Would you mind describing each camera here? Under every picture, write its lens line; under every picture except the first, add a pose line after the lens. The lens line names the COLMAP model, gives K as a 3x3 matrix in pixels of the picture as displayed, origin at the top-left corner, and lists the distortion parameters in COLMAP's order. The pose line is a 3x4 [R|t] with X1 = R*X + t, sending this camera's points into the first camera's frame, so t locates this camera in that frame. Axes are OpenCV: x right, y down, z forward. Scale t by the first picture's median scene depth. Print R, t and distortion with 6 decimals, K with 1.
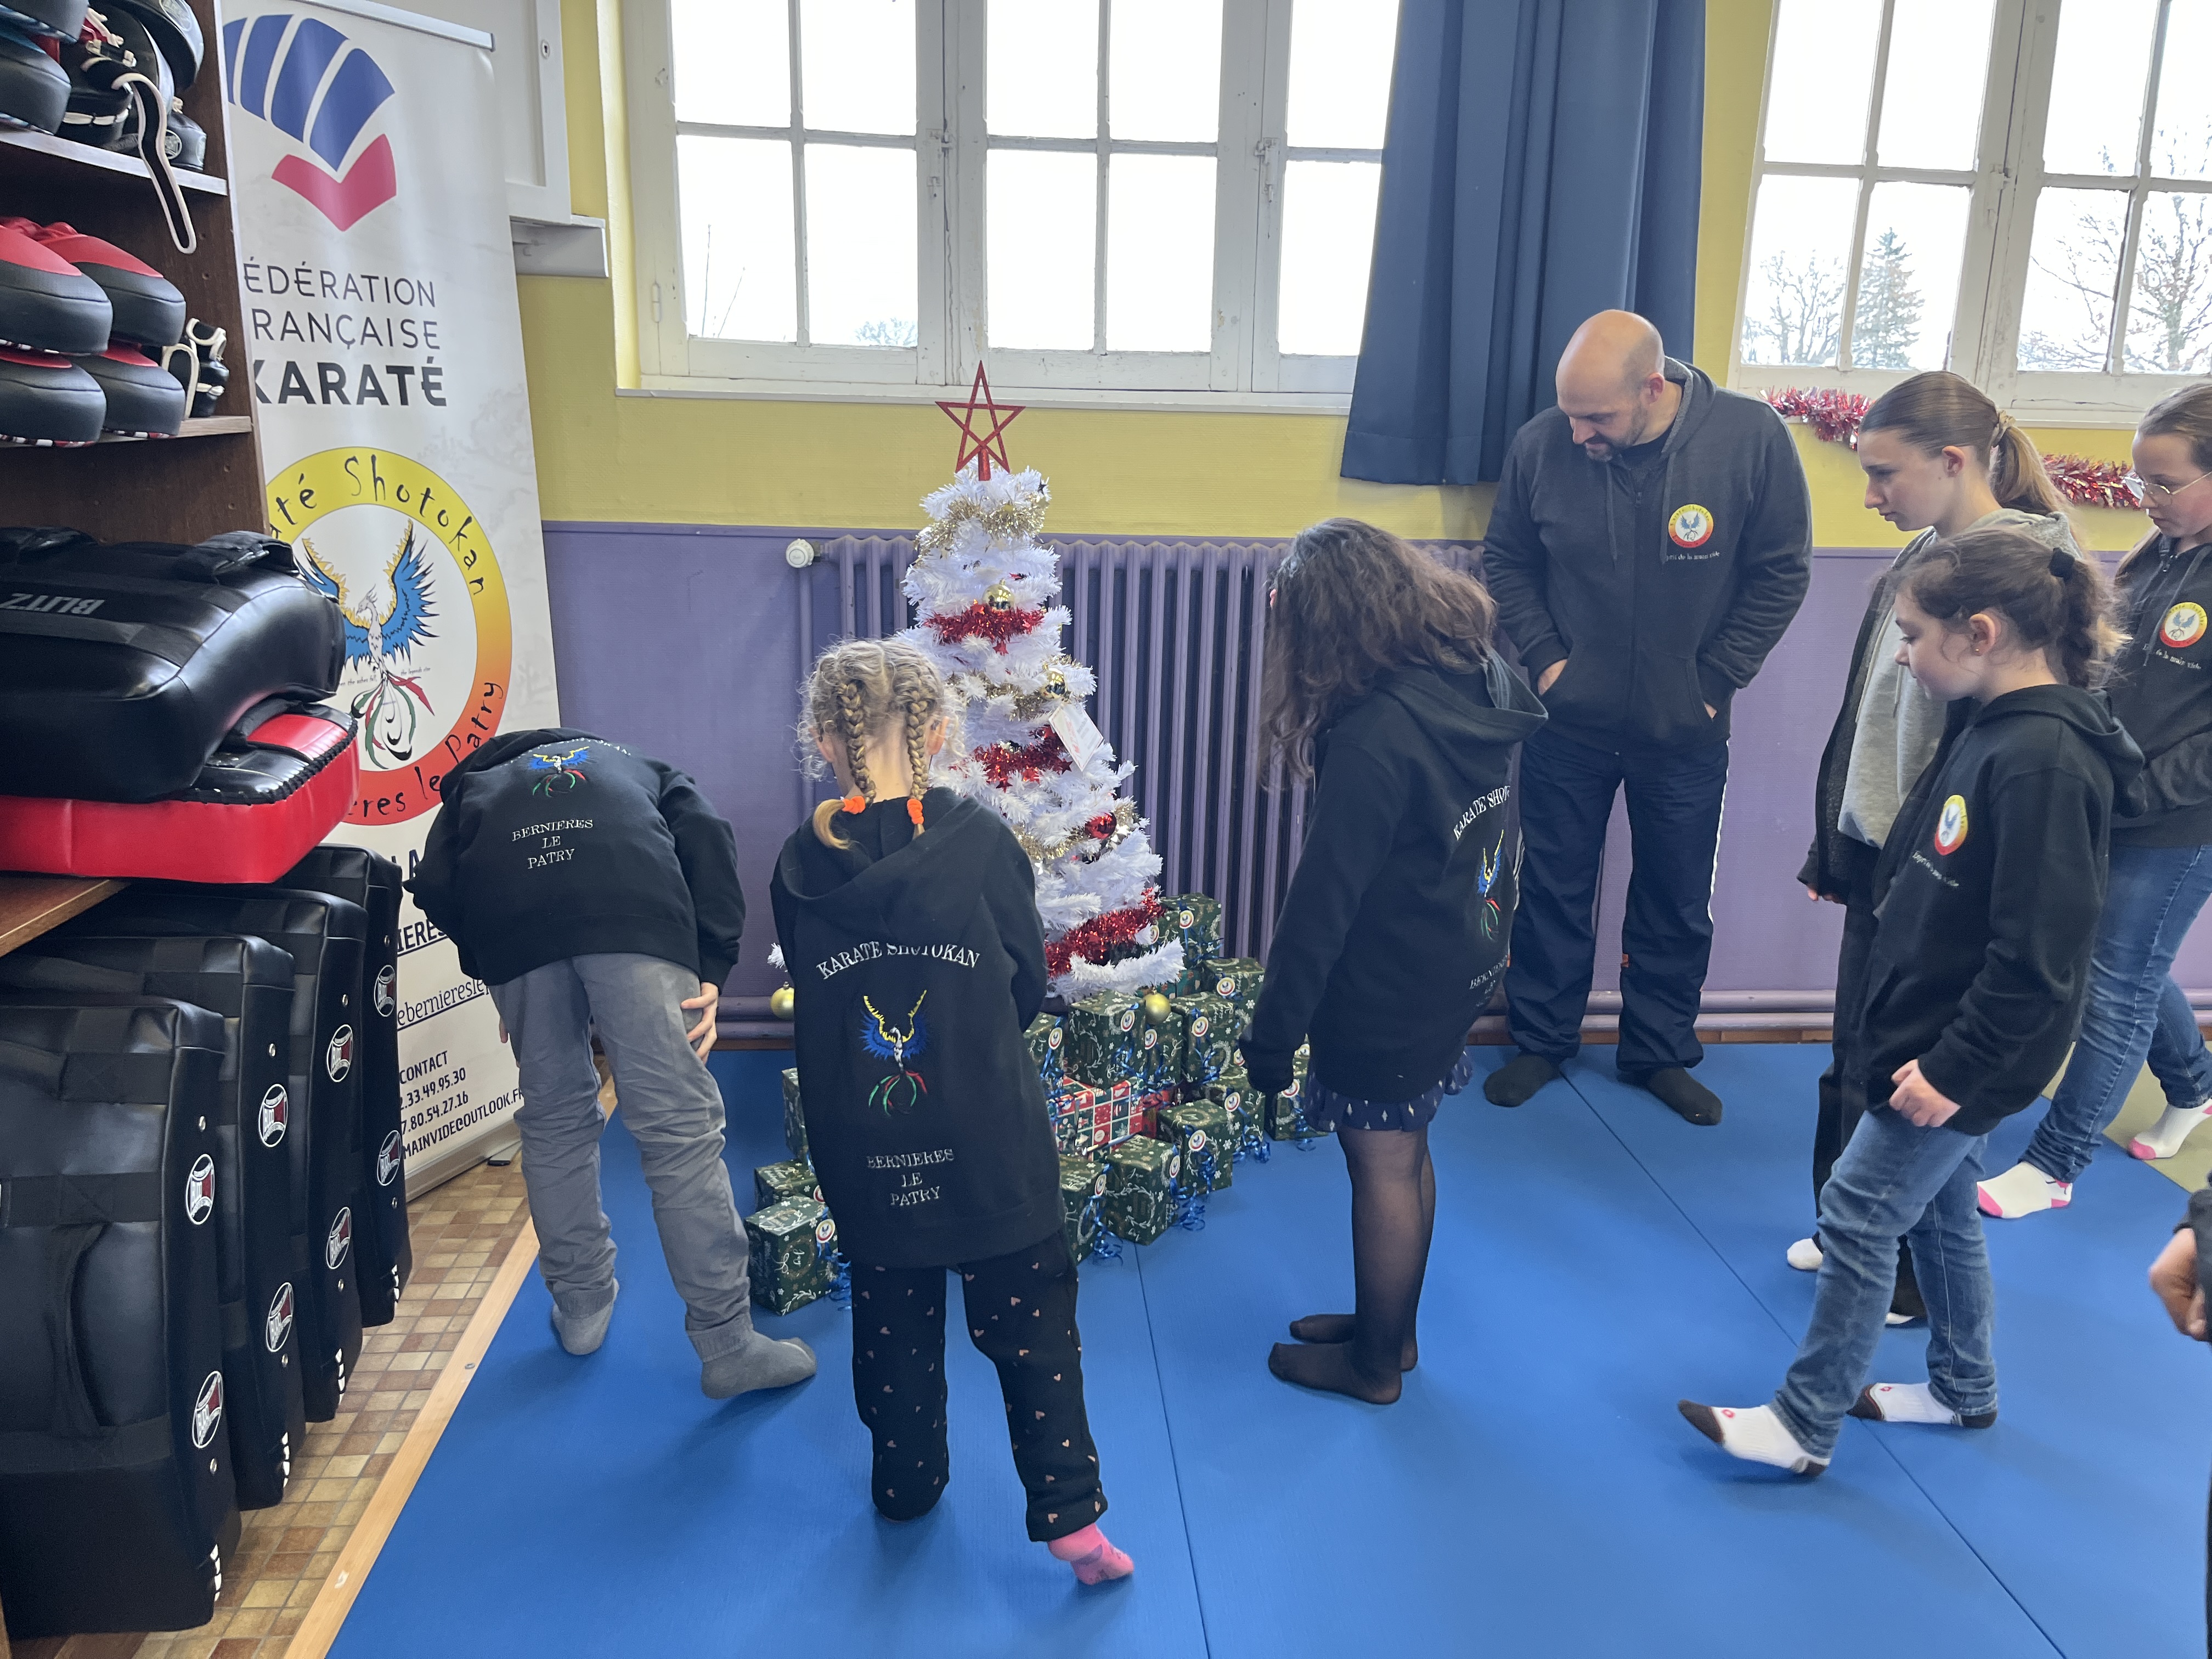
lens RADIAL K [[1671.7, 0, 1120.0], [0, 1671.7, 852.8], [0, 0, 1]] dist [0.046872, -0.072674]
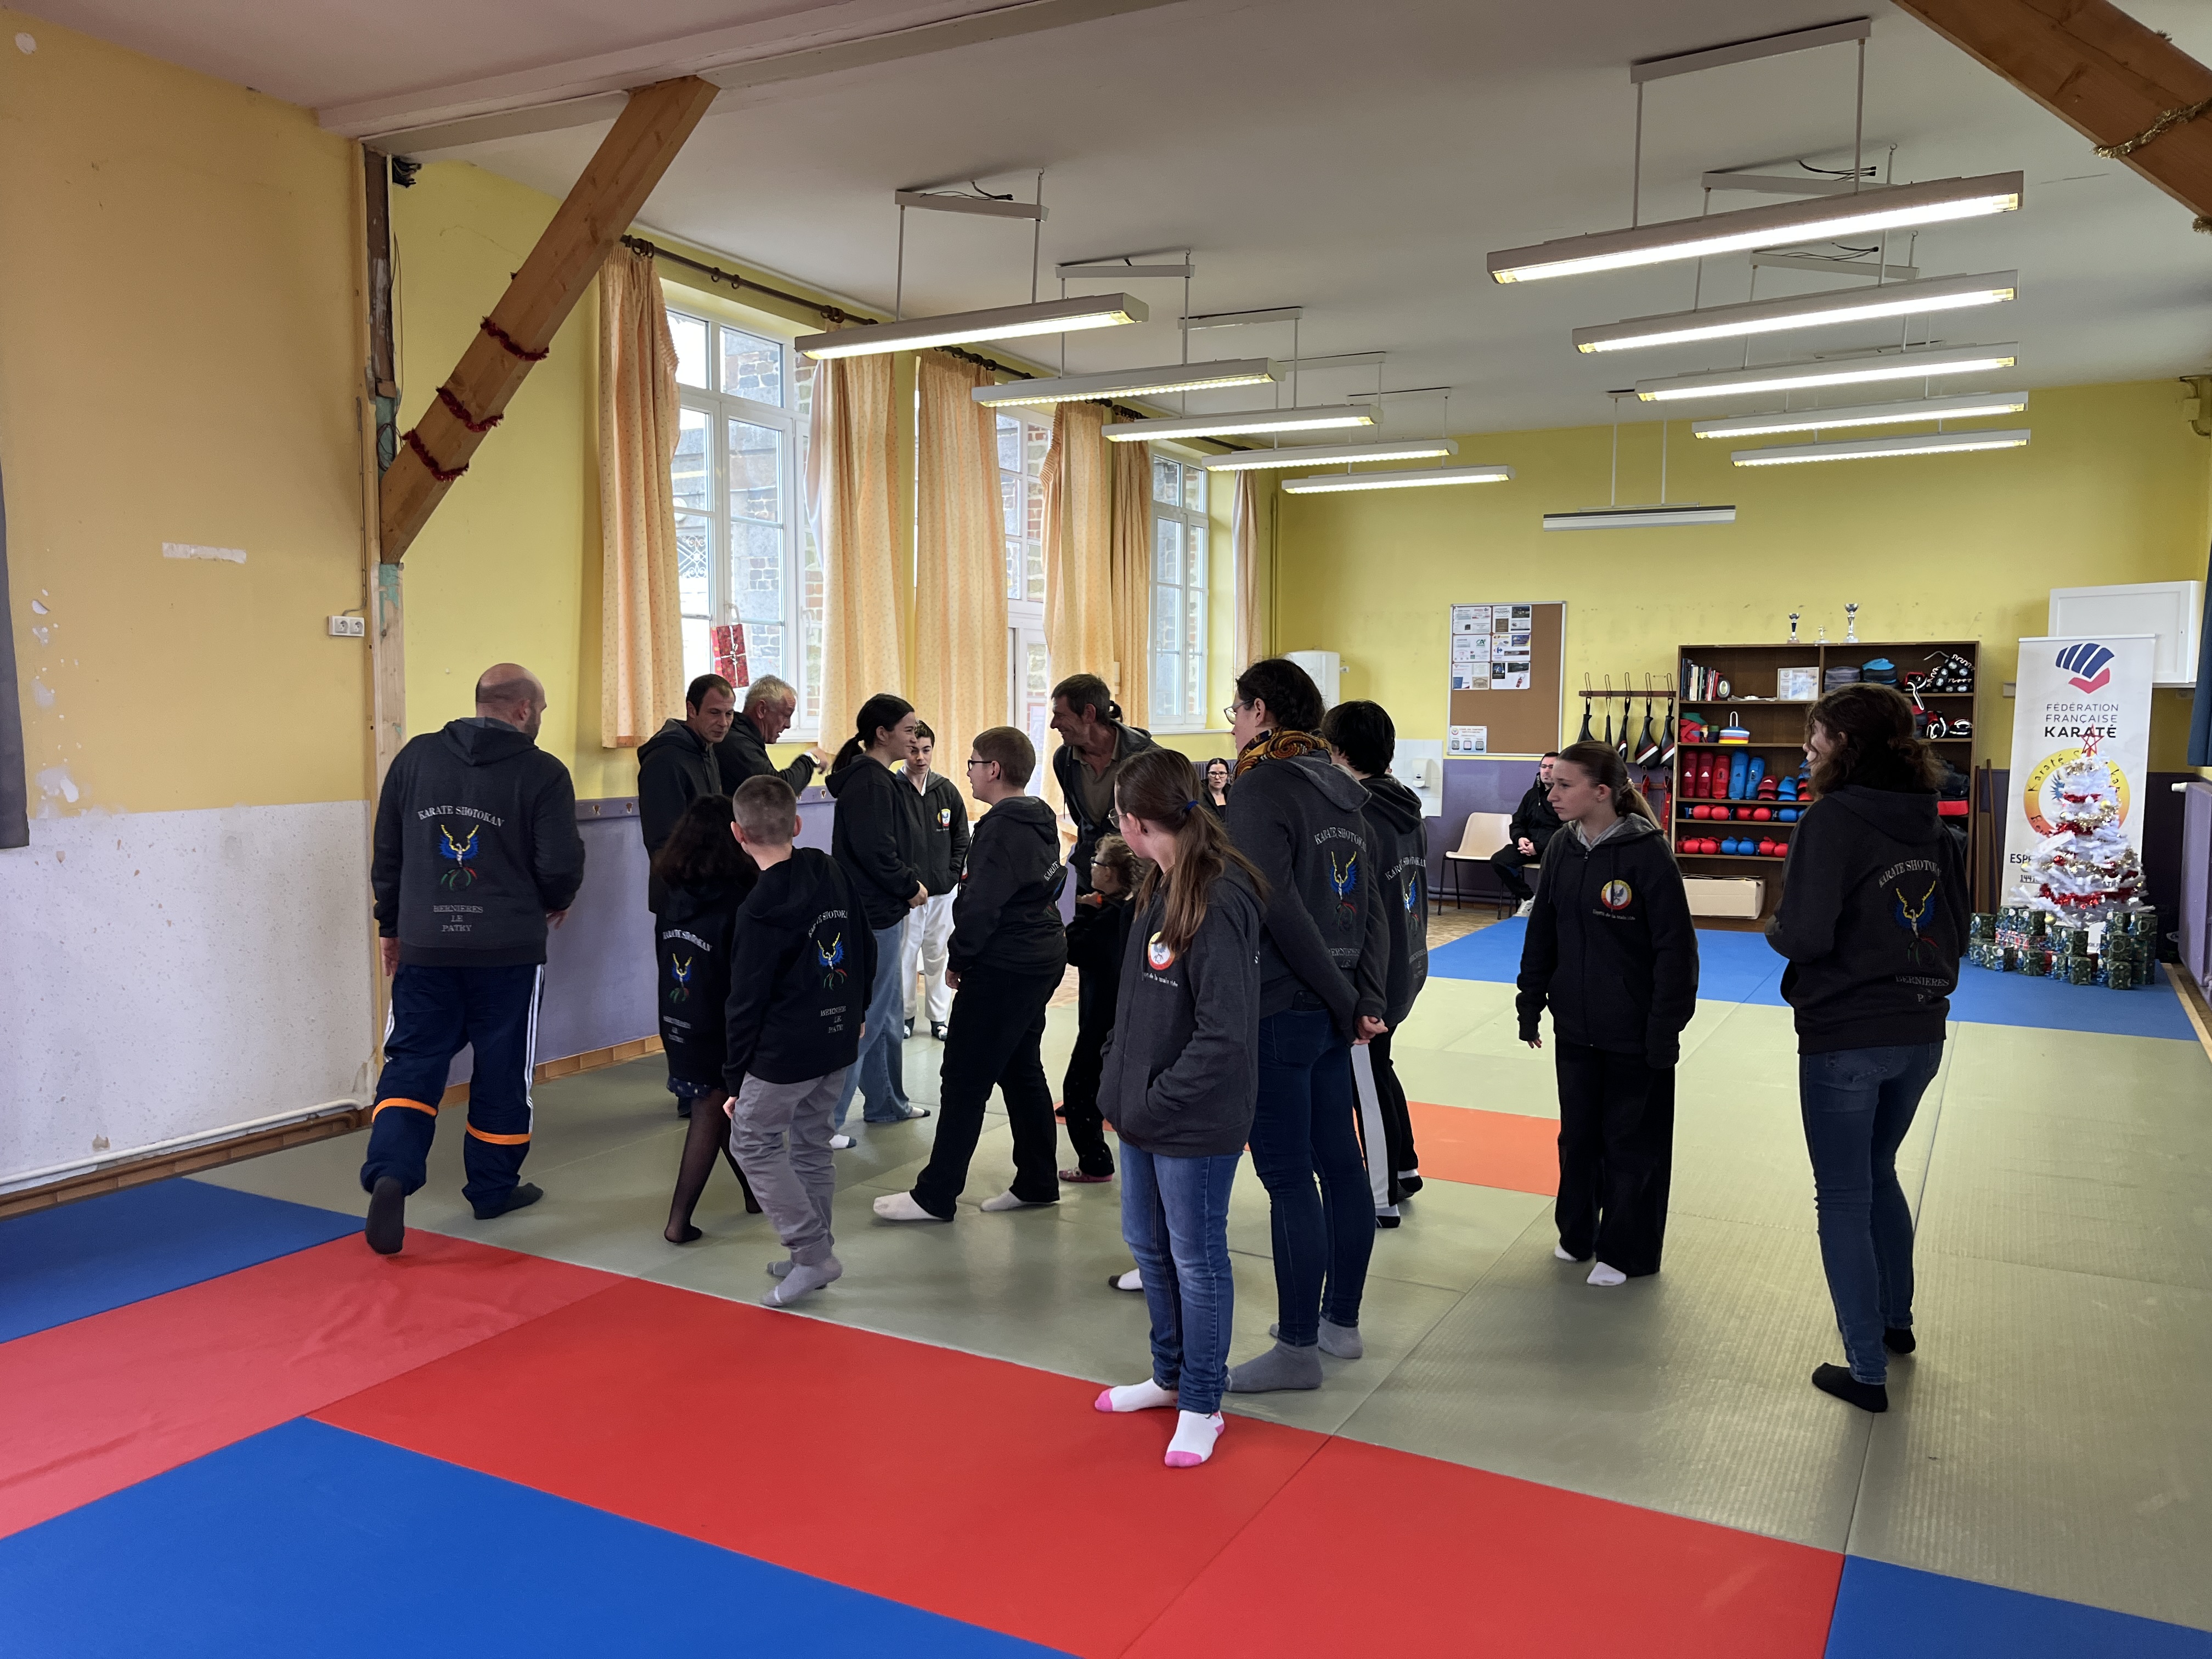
lens RADIAL K [[1671.7, 0, 1095.8], [0, 1671.7, 830.5], [0, 0, 1]] dist [0.046872, -0.072674]
pose [[-0.556337, 0.037004, -0.830132, 3.772192], [-0.228998, 0.953496, 0.195972, -0.288436], [0.798780, 0.299125, -0.521992, 1.215272]]
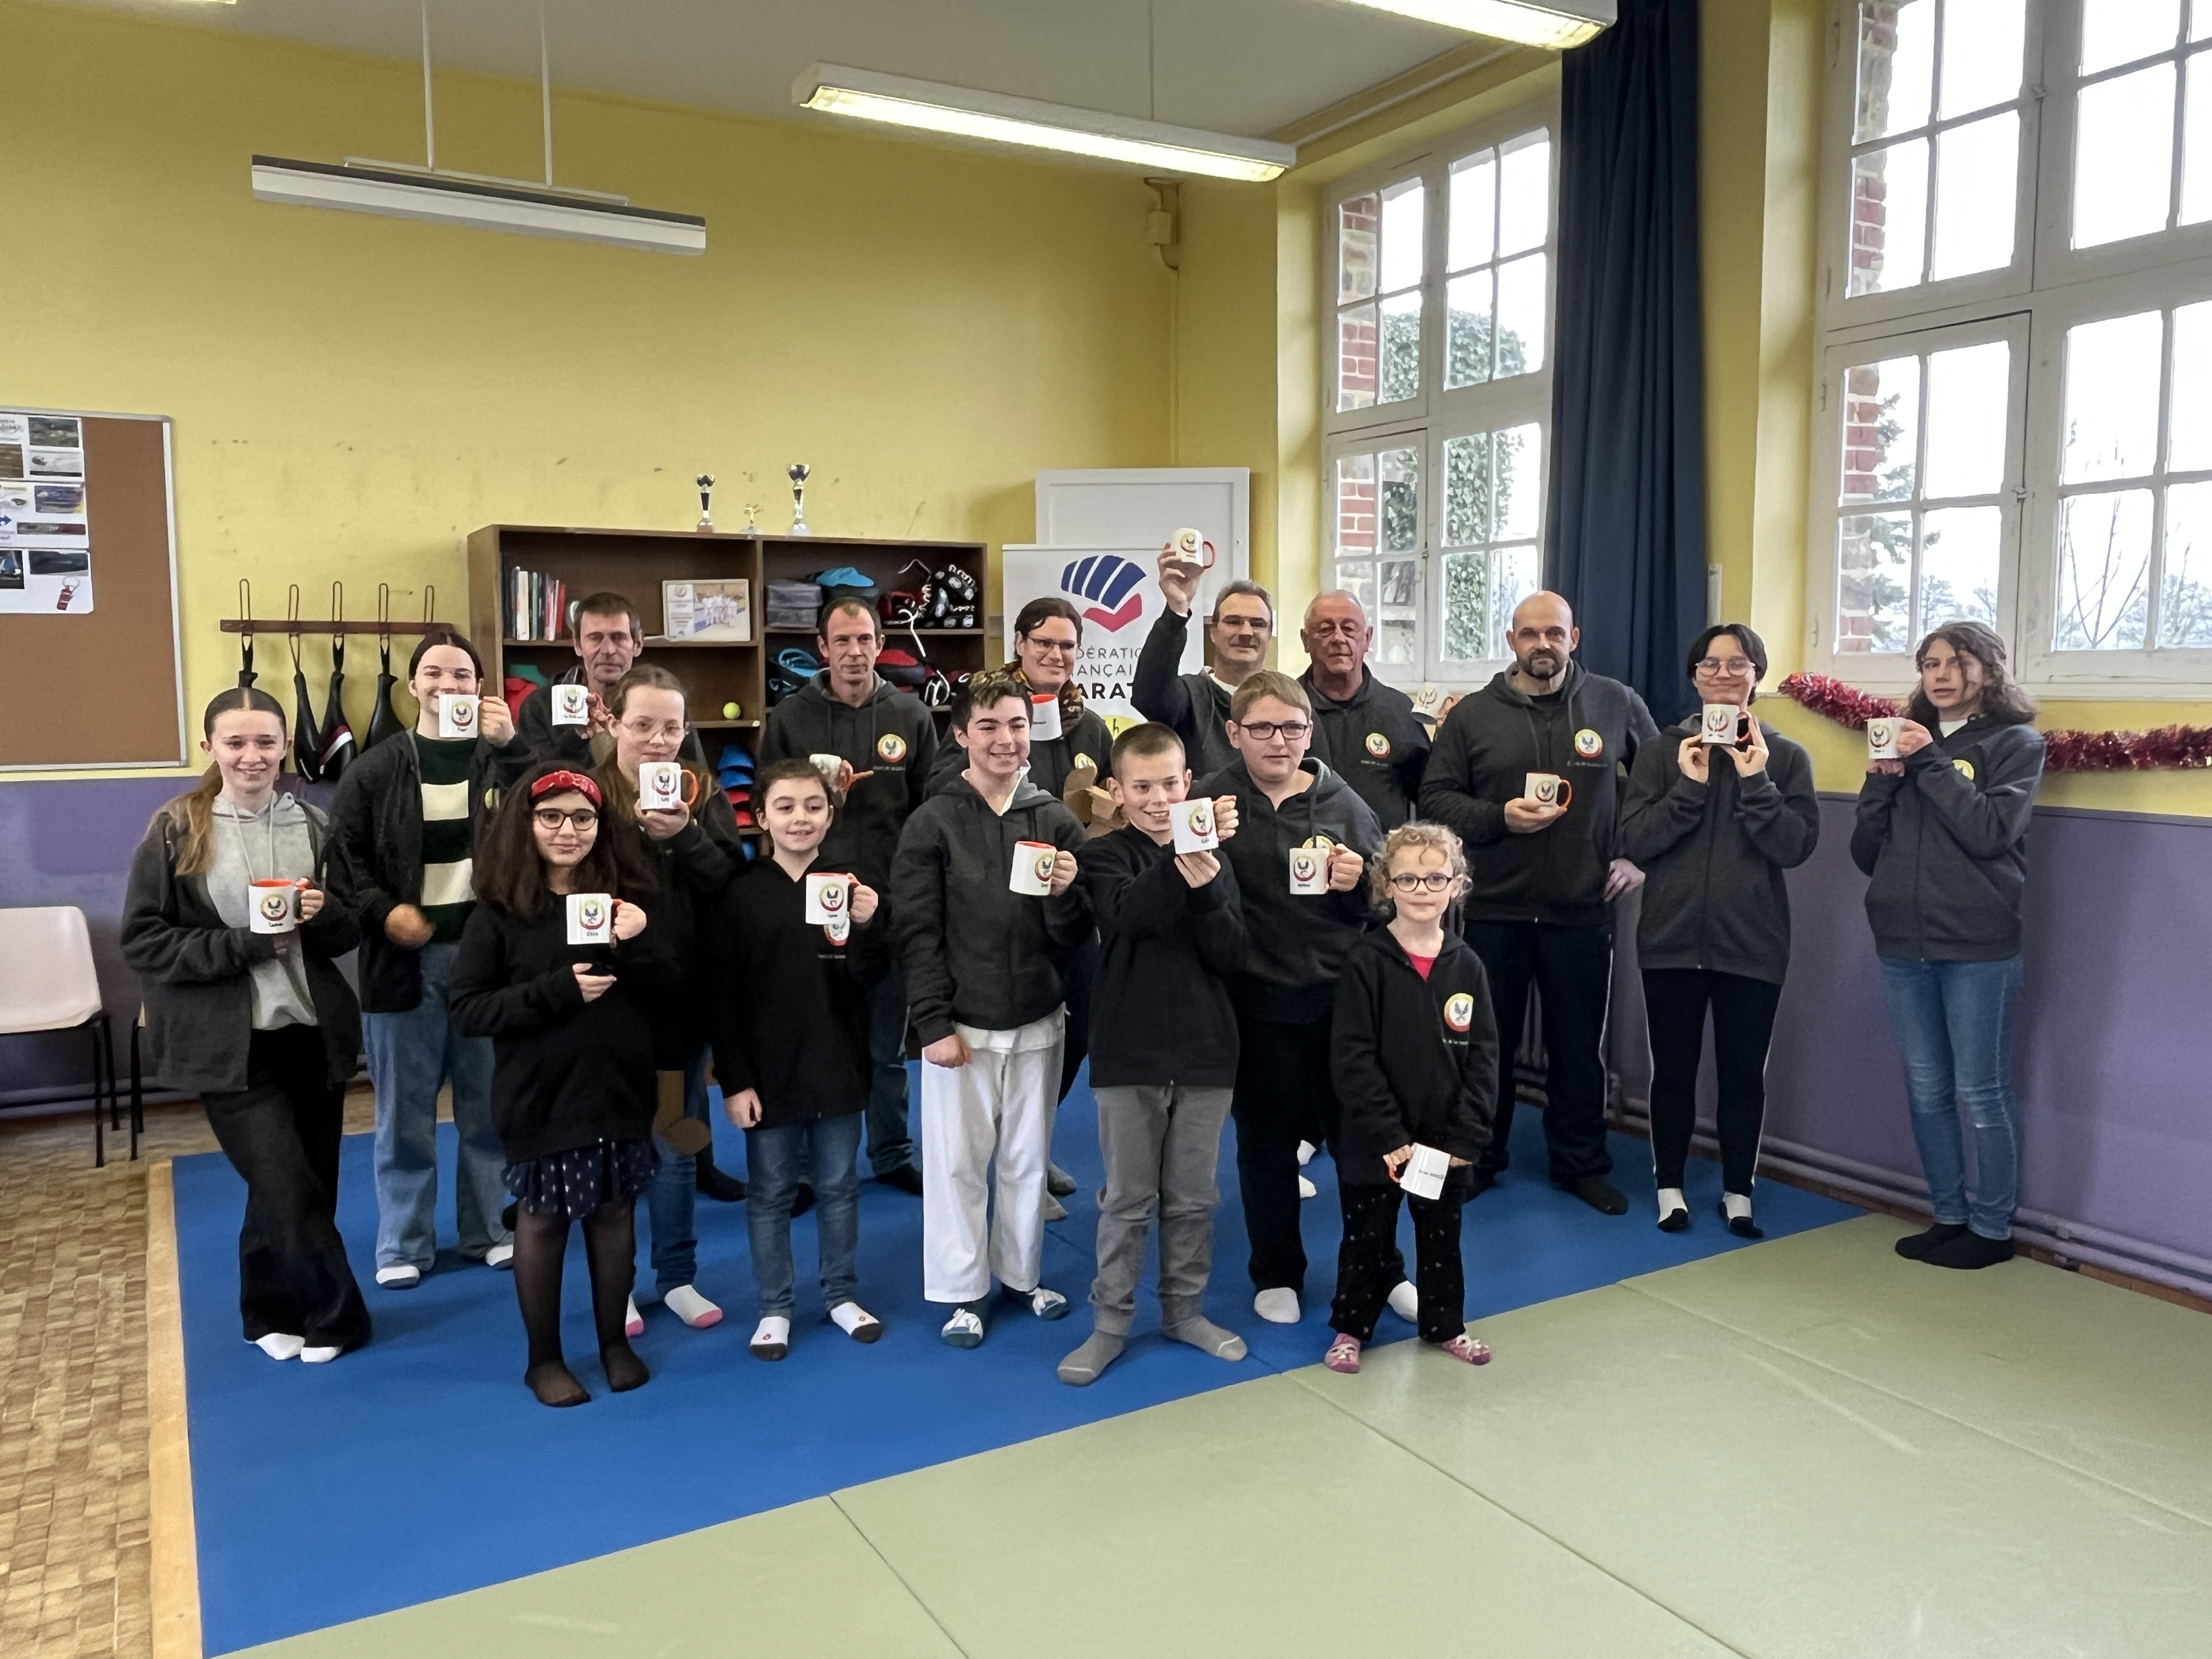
lens RADIAL K [[1630.5, 0, 1109.2], [0, 1630.5, 828.9], [0, 0, 1]] dist [-0.018630, 0.001796]
pose [[0.435915, 0.060188, -0.897973, 1.659487], [-0.216324, 0.975517, -0.039627, 0.017298], [0.873603, 0.211527, 0.438263, -0.018003]]
